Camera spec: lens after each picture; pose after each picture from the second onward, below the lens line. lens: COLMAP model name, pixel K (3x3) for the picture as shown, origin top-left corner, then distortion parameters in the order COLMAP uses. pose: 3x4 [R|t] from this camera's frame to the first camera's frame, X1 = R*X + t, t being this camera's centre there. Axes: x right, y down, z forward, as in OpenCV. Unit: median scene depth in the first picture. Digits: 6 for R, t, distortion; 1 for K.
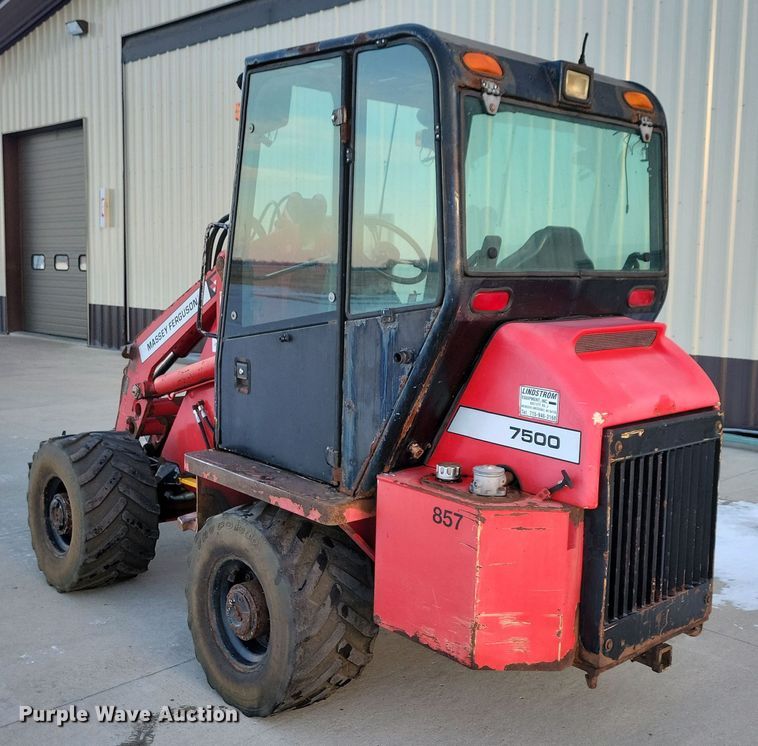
lens RADIAL K [[935.6, 0, 417.7], [0, 935.6, 359.0], [0, 0, 1]] dist [0.010912, -0.012755]
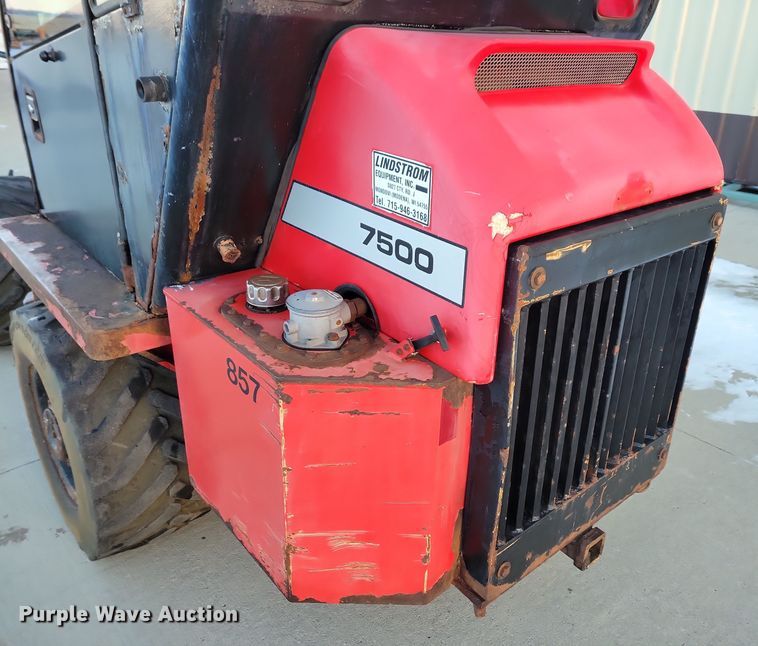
lens RADIAL K [[660.4, 0, 438.7], [0, 660.4, 322.4], [0, 0, 1]] dist [0.040098, -0.005815]
pose [[0.999519, 0.029603, -0.009253, 0.154172], [-0.025297, 0.950731, 0.308984, 0.003141], [0.017944, -0.308602, 0.951022, 0.602483]]
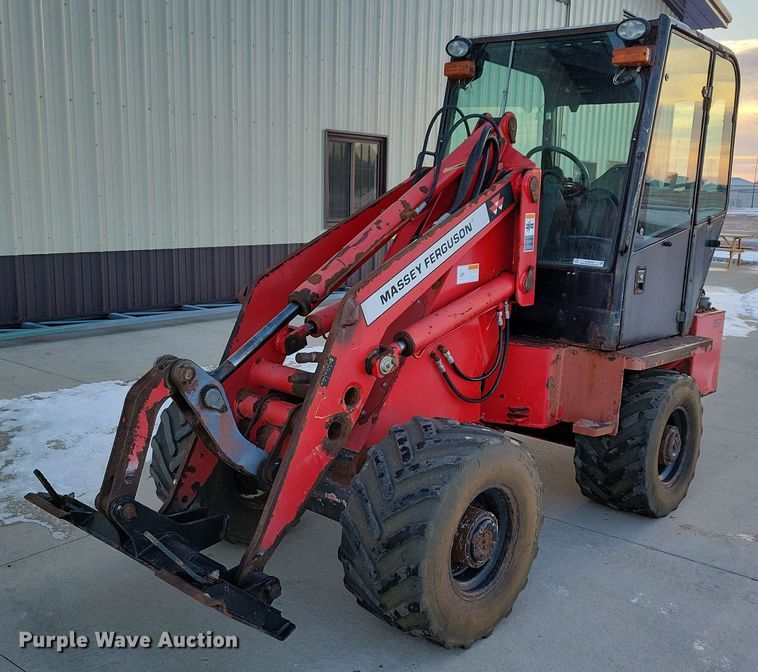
lens RADIAL K [[820.2, 0, 379.0], [0, 820.2, 336.0], [0, 0, 1]] dist [0.148876, 0.008684]
pose [[-0.110118, -0.203705, 0.972820, -1.528384], [0.054264, 0.976080, 0.210530, -0.198690], [-0.992436, 0.075972, -0.096431, 1.812053]]
